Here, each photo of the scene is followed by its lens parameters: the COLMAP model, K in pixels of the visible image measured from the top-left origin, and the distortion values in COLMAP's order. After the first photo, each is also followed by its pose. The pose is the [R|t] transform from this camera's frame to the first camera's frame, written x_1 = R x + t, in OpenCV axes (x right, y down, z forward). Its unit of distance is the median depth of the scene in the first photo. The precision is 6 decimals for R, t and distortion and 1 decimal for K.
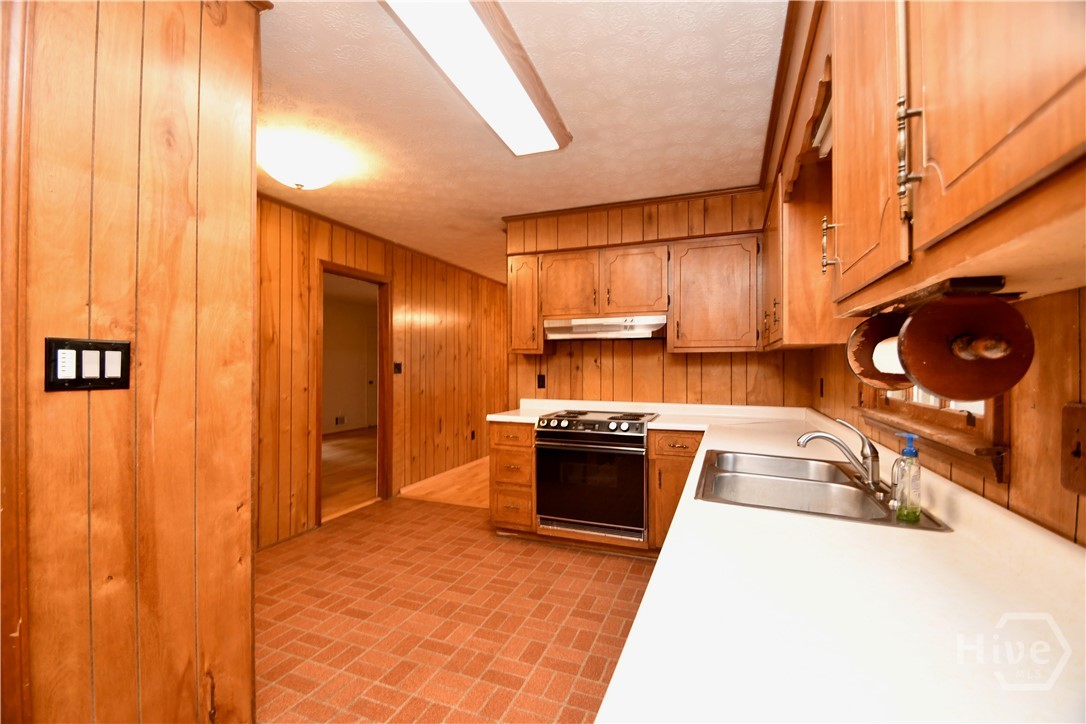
lens RADIAL K [[473.9, 0, 533.8], [0, 473.9, 364.7], [0, 0, 1]] dist [0.012405, -0.016551]
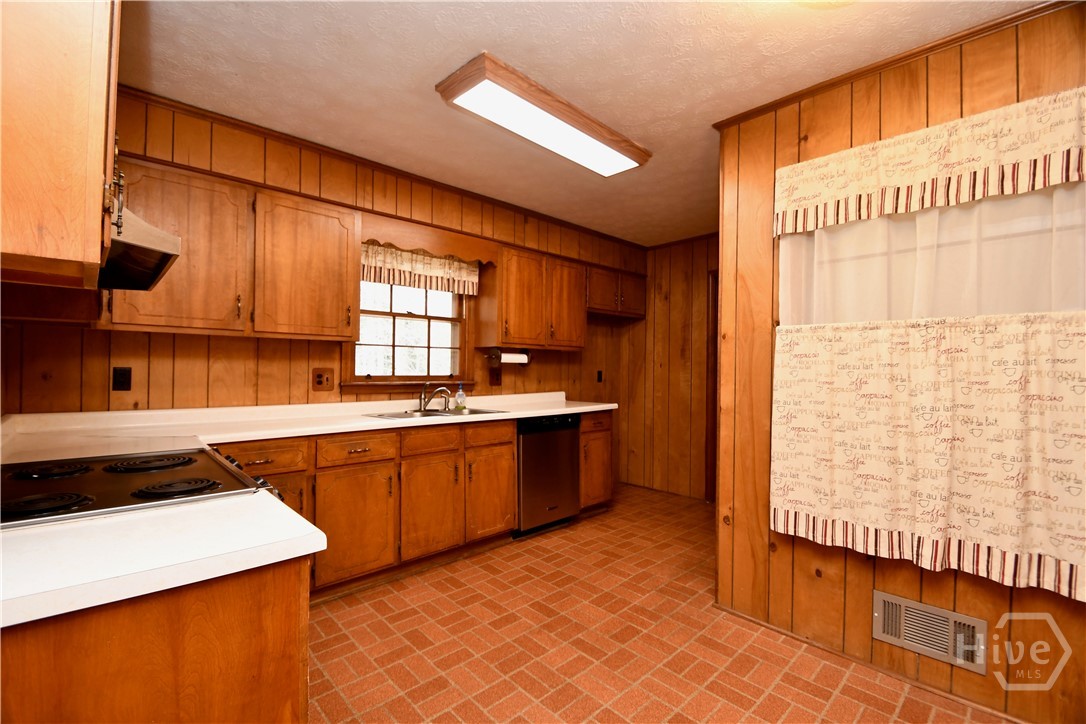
lens RADIAL K [[473.9, 0, 533.8], [0, 473.9, 364.7], [0, 0, 1]] dist [0.012405, -0.016551]
pose [[-0.905391, -0.010729, 0.424443, -0.331668], [-0.015120, 0.999861, -0.006978, 0.016500], [-0.424309, -0.012736, -0.905428, 1.262216]]
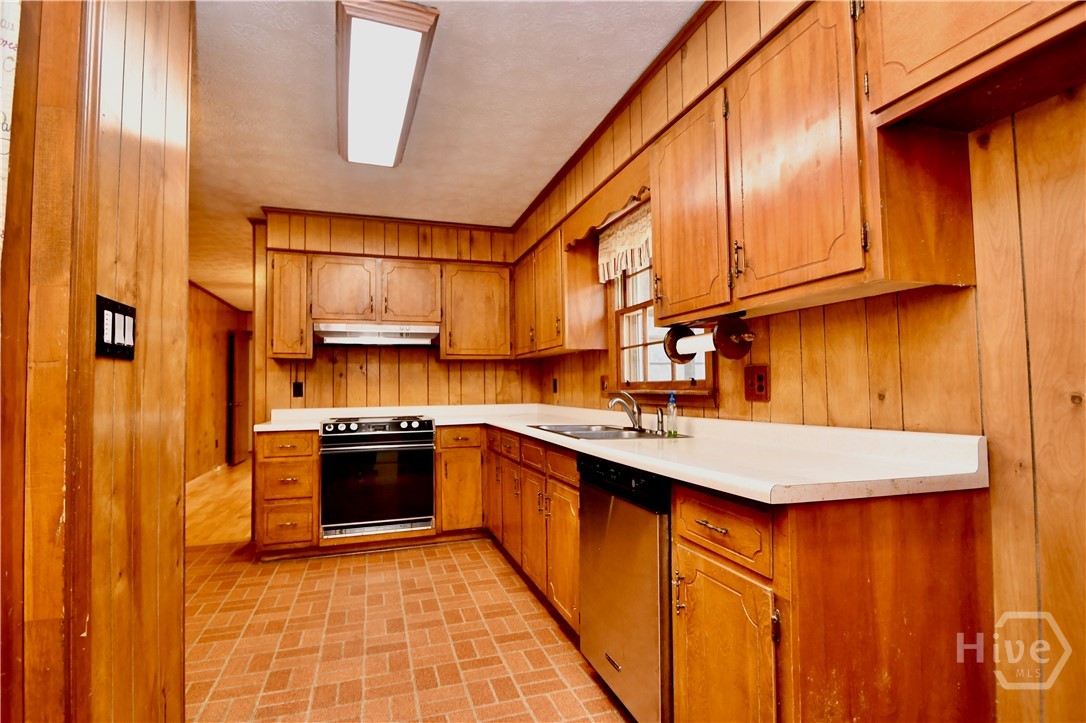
lens RADIAL K [[517.9, 0, 532.5], [0, 517.9, 364.8], [0, 0, 1]] dist [0.018167, -0.021780]
pose [[0.772444, 0.015344, 0.634898, -0.334861], [0.012360, 0.999156, -0.039185, 0.039691], [-0.634963, 0.038116, 0.771602, -0.087812]]
